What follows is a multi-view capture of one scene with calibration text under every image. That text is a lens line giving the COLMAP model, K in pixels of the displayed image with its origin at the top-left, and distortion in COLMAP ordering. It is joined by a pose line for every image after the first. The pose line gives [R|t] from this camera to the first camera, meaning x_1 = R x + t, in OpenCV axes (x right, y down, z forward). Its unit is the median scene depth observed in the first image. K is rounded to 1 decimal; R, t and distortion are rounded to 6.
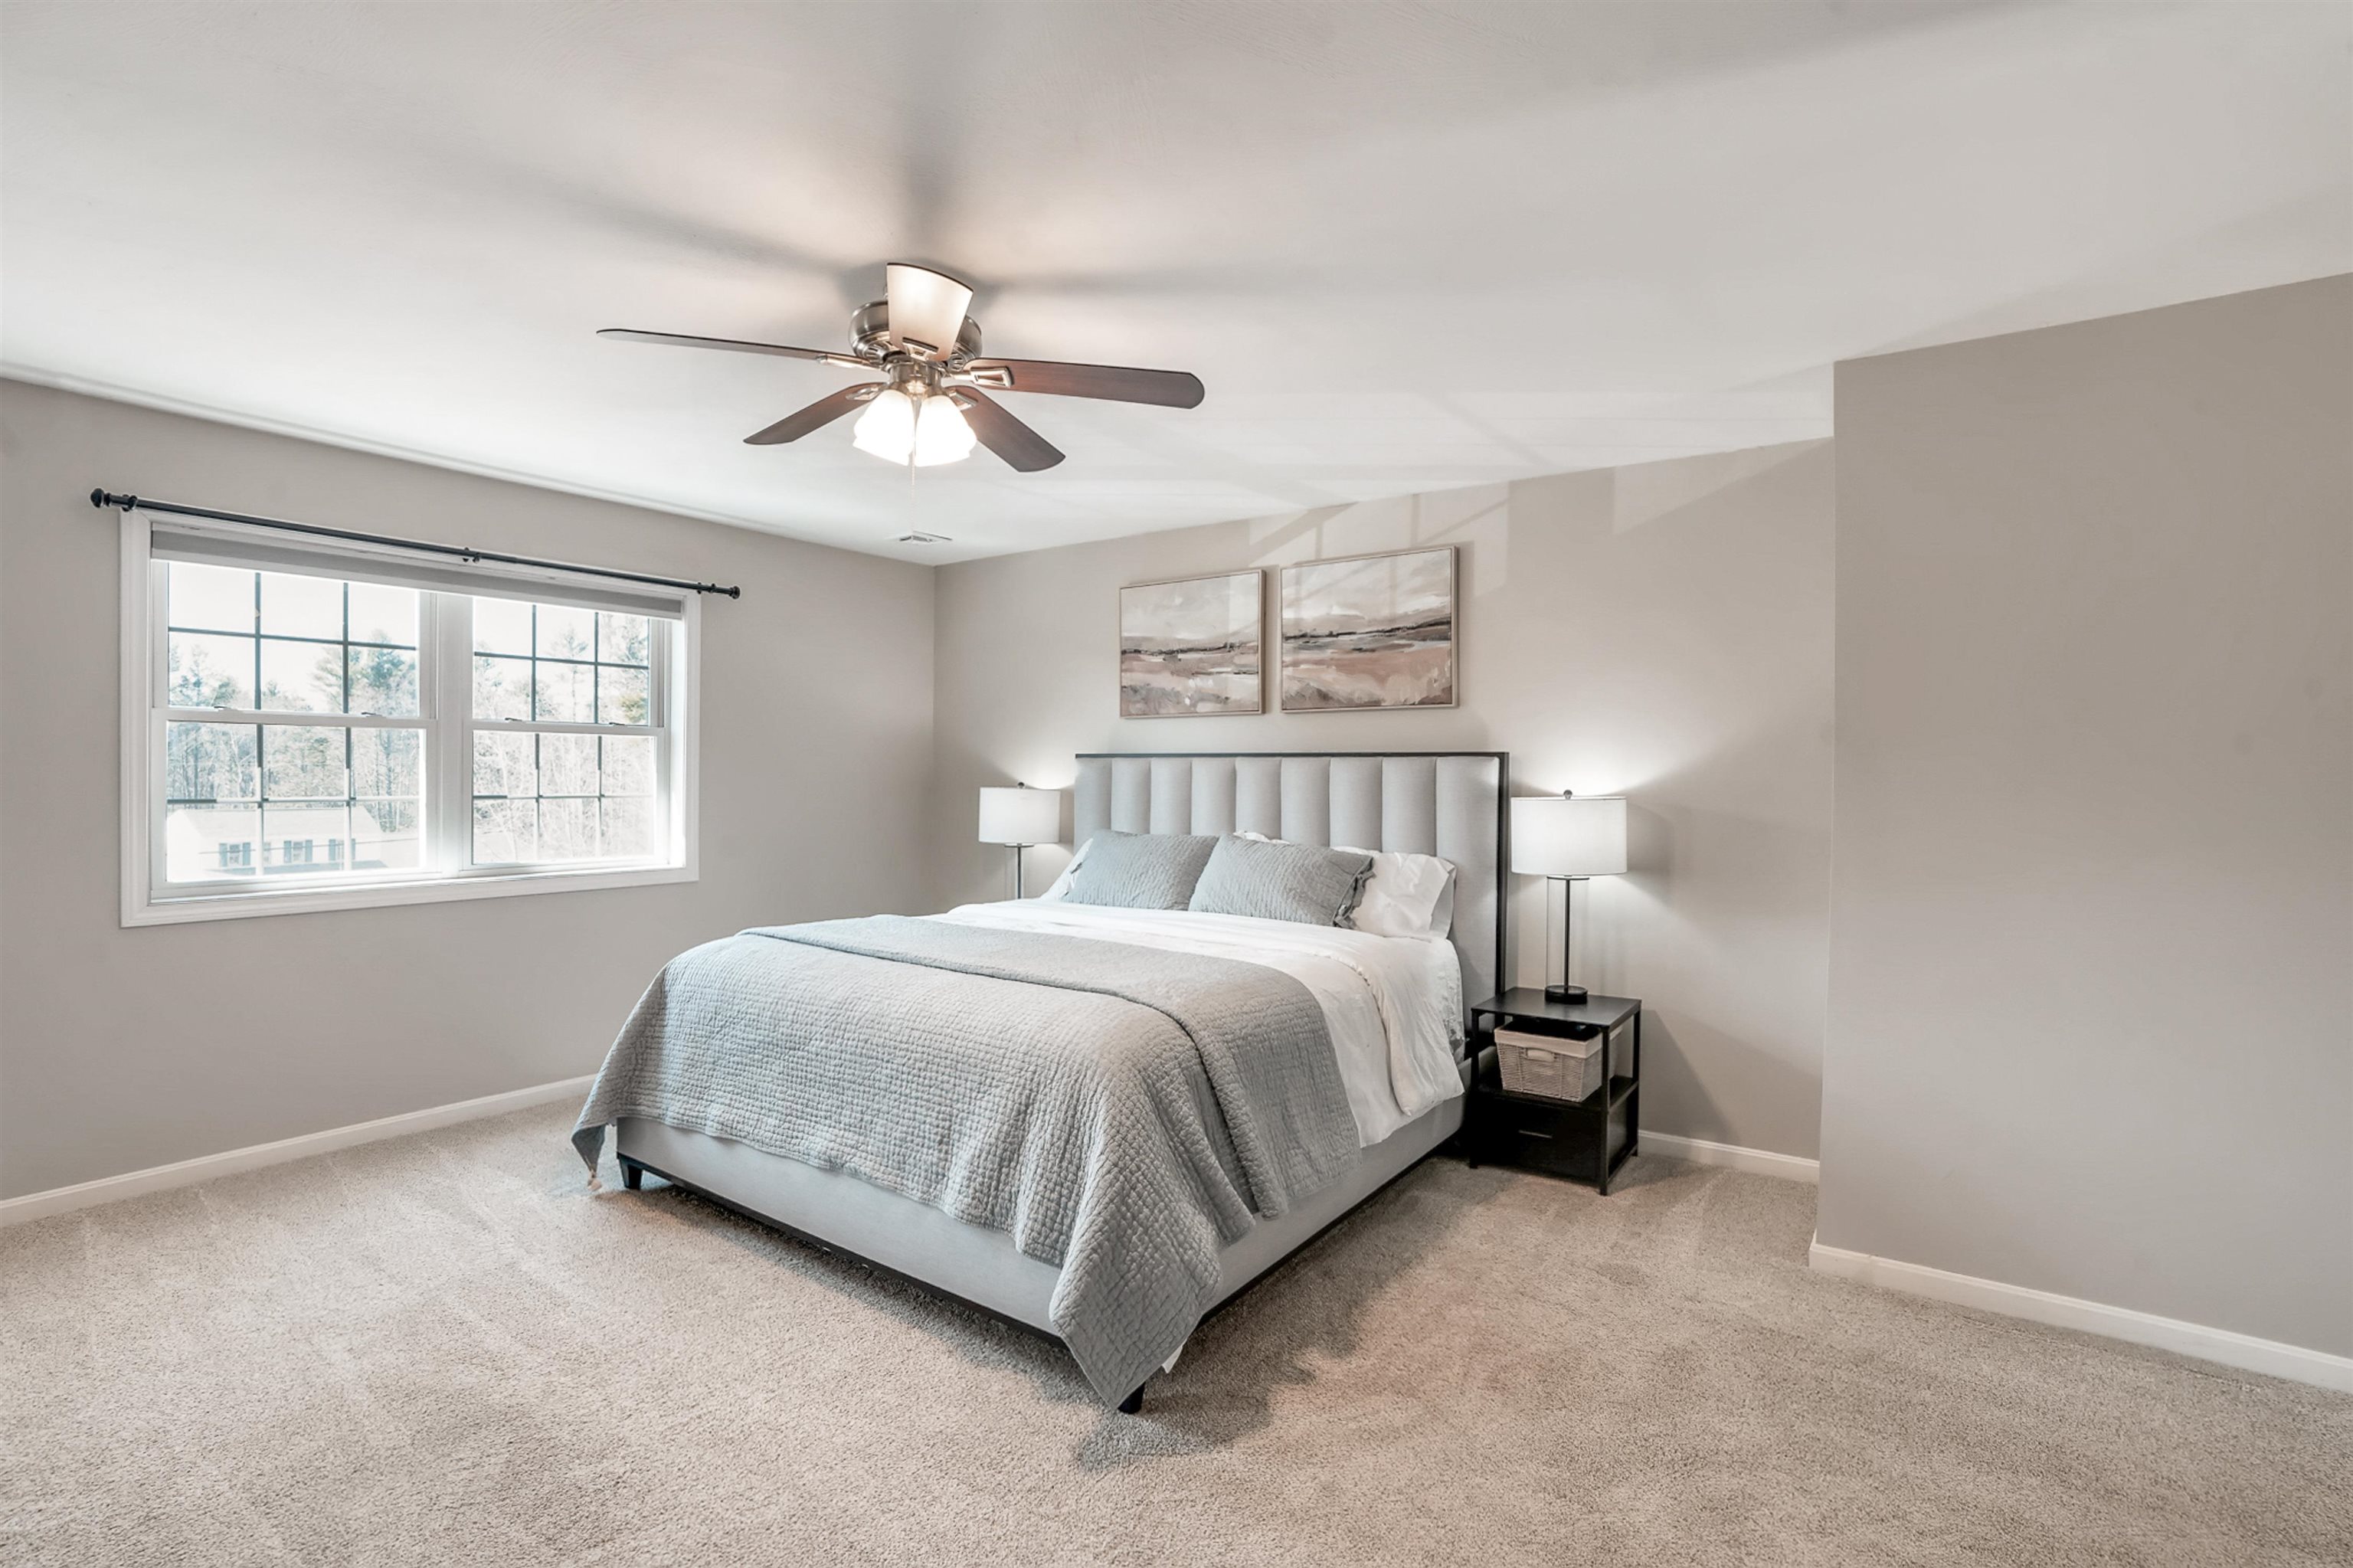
lens RADIAL K [[1122.9, 0, 1170.6], [0, 1122.9, 757.1], [0, 0, 1]] dist [-0.070805, 0.028068]
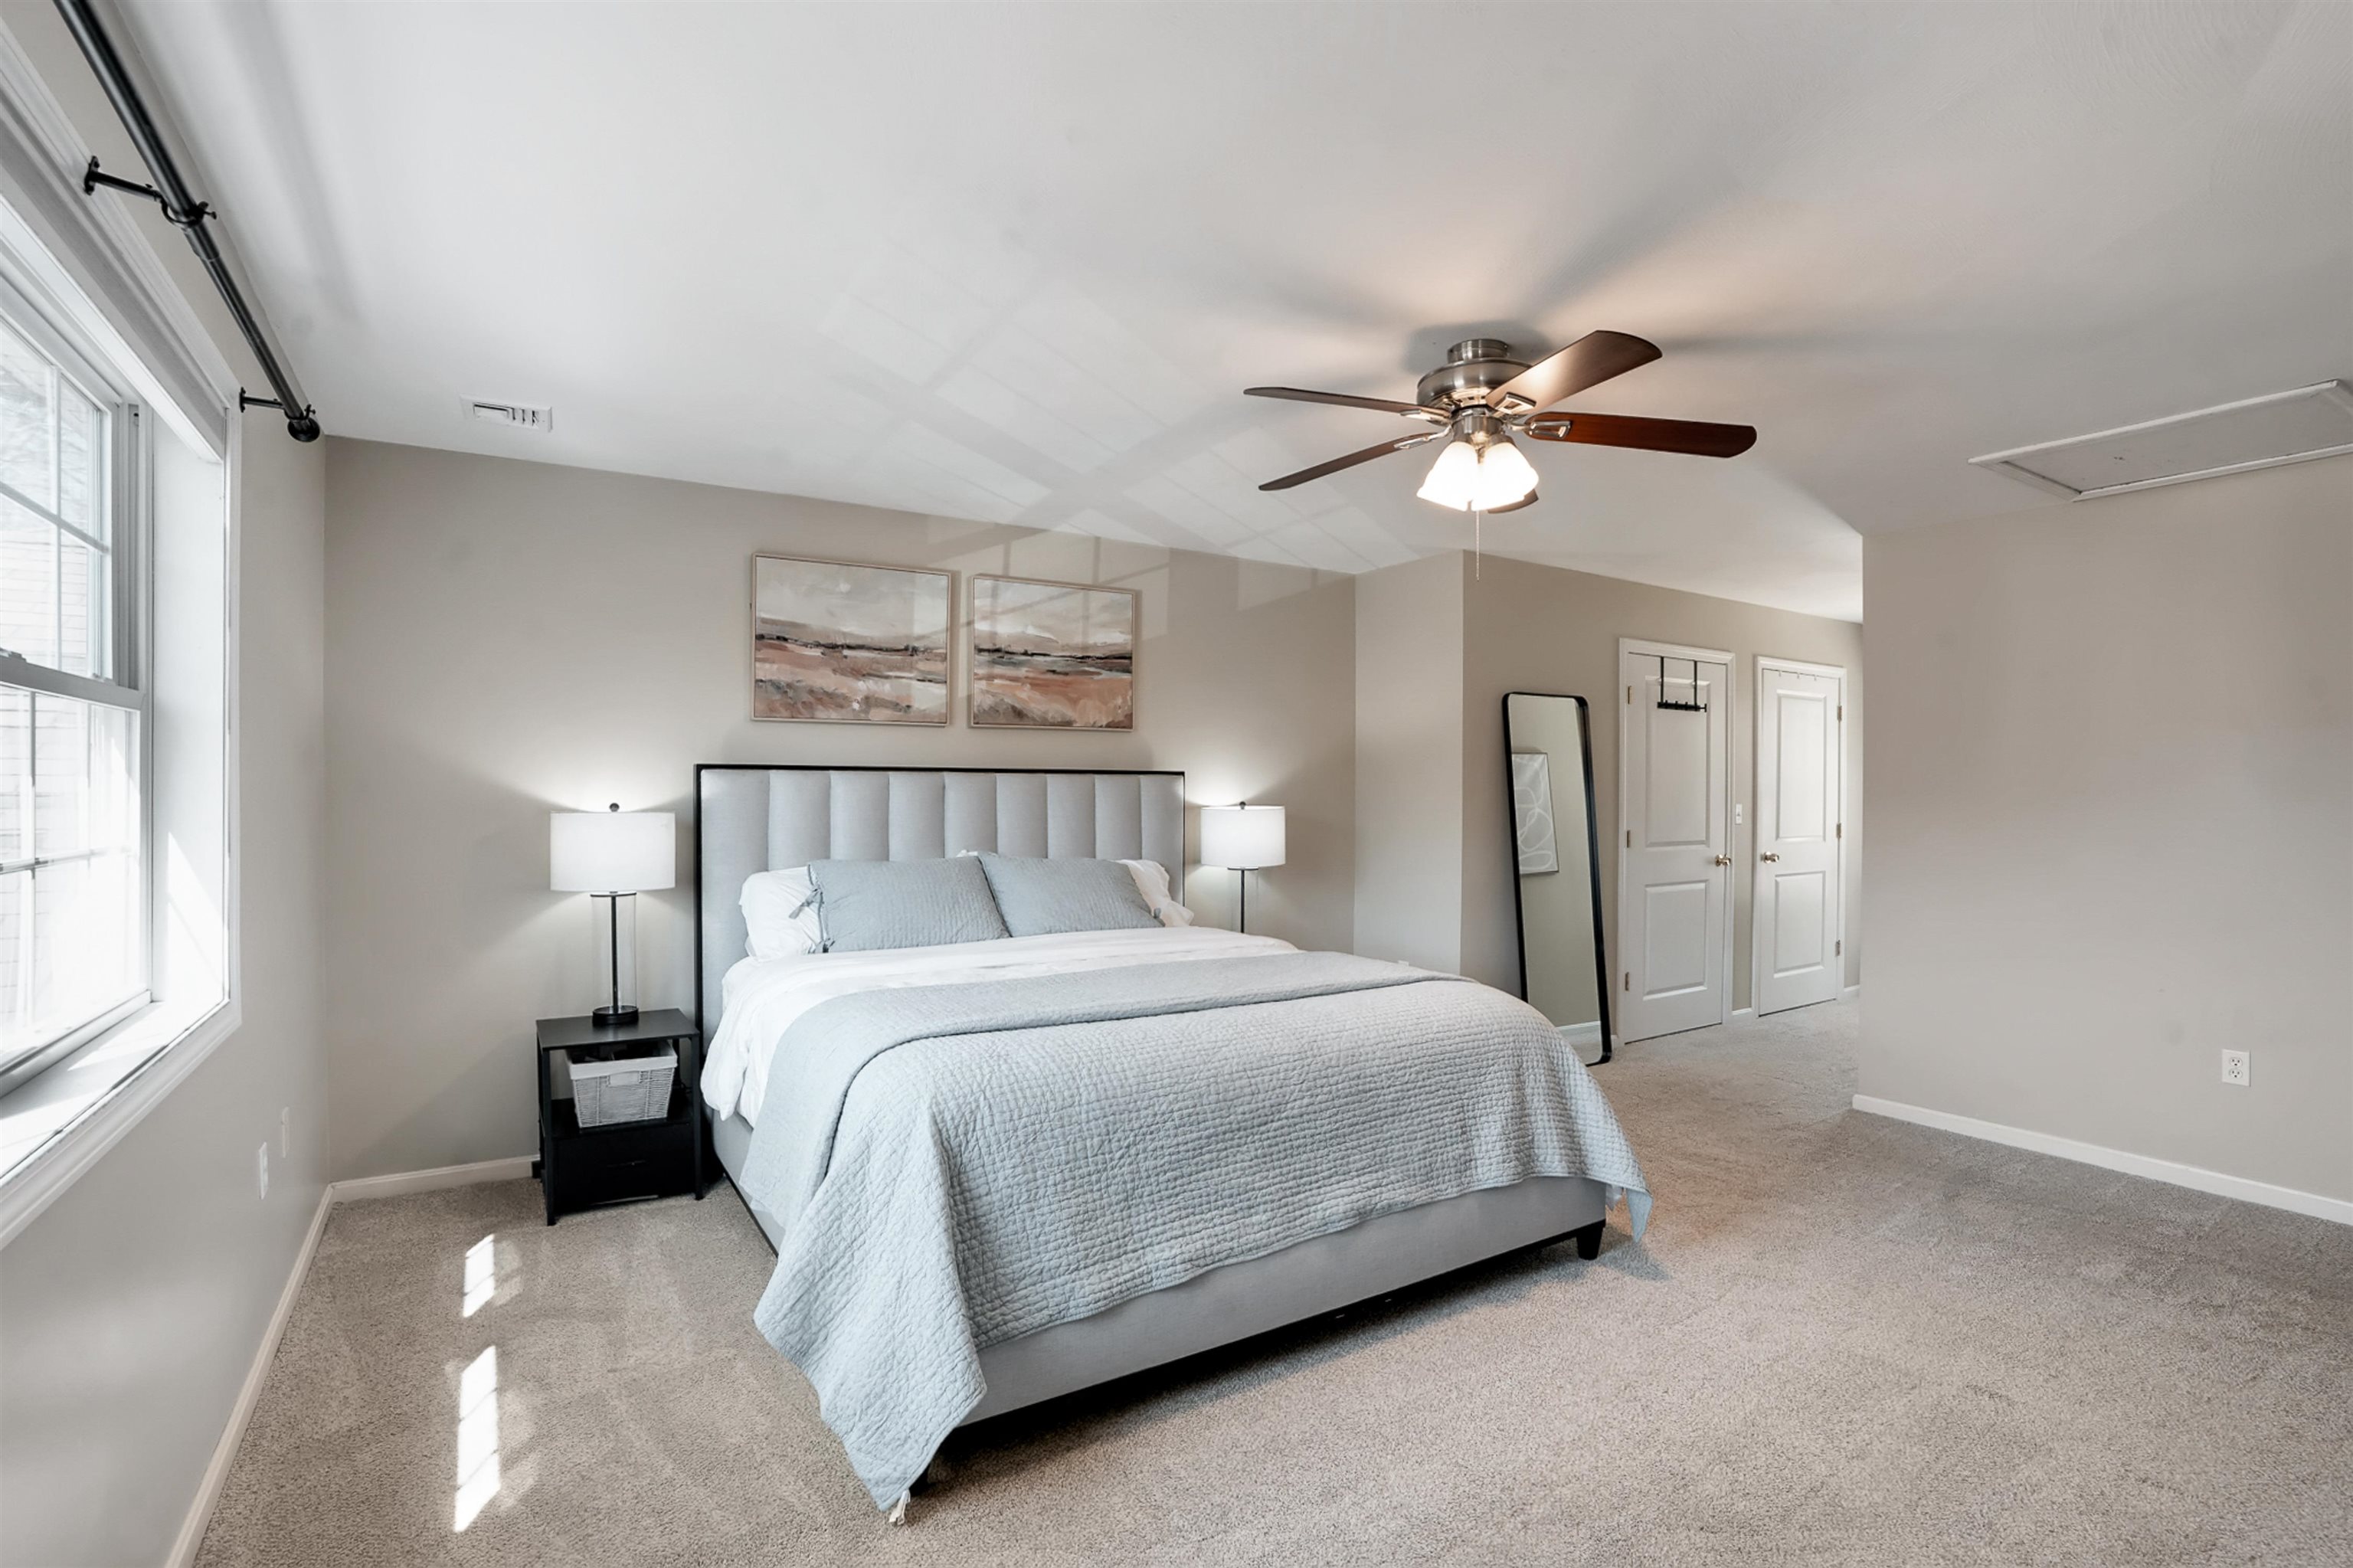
lens RADIAL K [[1074.0, 0, 1169.6], [0, 1074.0, 821.7], [0, 0, 1]] dist [-0.043787, 0.000354]
pose [[0.393056, -0.031782, 0.918965, -0.698991], [-0.015436, 0.999034, 0.041153, 0.002236], [-0.919385, -0.030361, 0.392185, 0.480448]]
